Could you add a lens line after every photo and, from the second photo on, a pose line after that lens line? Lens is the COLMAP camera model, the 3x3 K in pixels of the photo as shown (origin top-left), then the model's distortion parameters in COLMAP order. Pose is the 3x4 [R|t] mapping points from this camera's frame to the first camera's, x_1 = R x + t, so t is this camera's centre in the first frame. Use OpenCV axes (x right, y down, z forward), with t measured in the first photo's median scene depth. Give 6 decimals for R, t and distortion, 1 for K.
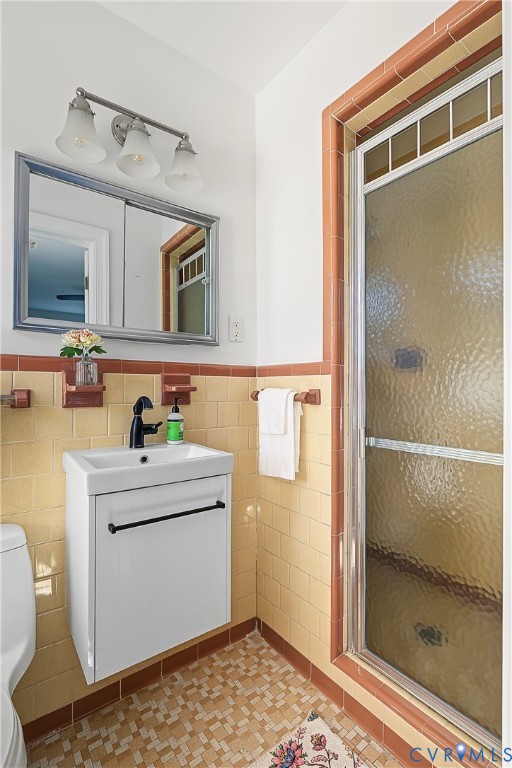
lens RADIAL K [[360.3, 0, 257.8], [0, 360.3, 386.6], [0, 0, 1]] dist [-0.001309, 0.000530]
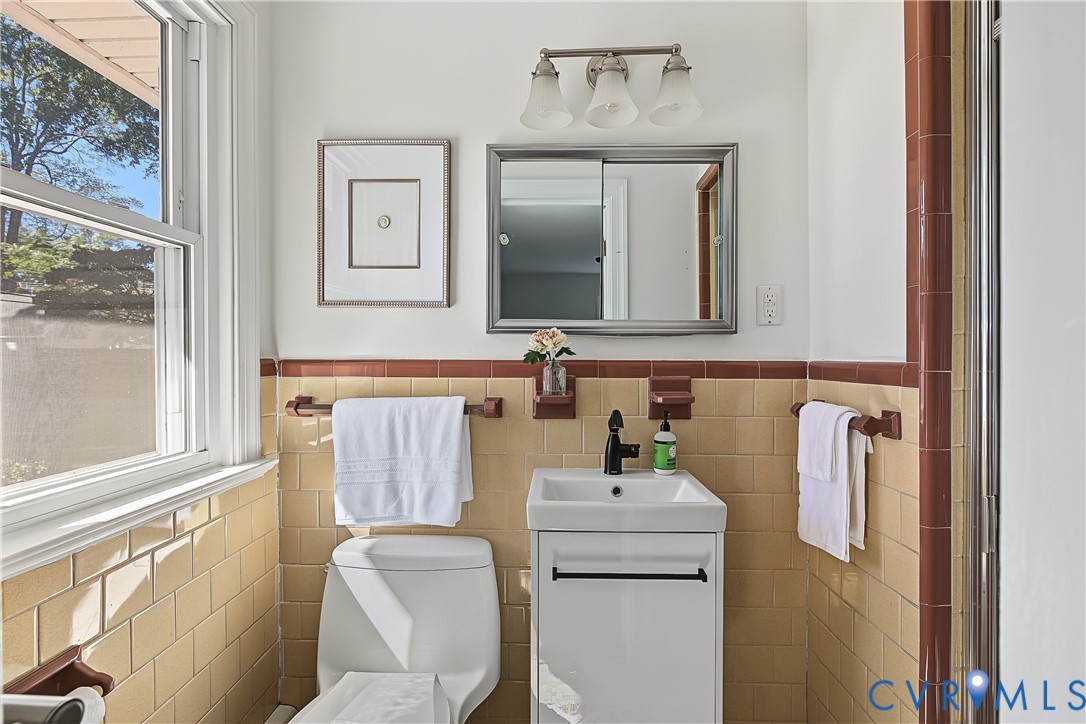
lens RADIAL K [[509.5, 0, 551.1], [0, 509.5, 360.4], [0, 0, 1]] dist [-0.001309, 0.000530]
pose [[0.794066, -0.000216, -0.607831, 0.226204], [0.003648, 0.999984, 0.004410, -0.080346], [0.607820, -0.005719, 0.794054, 0.035960]]
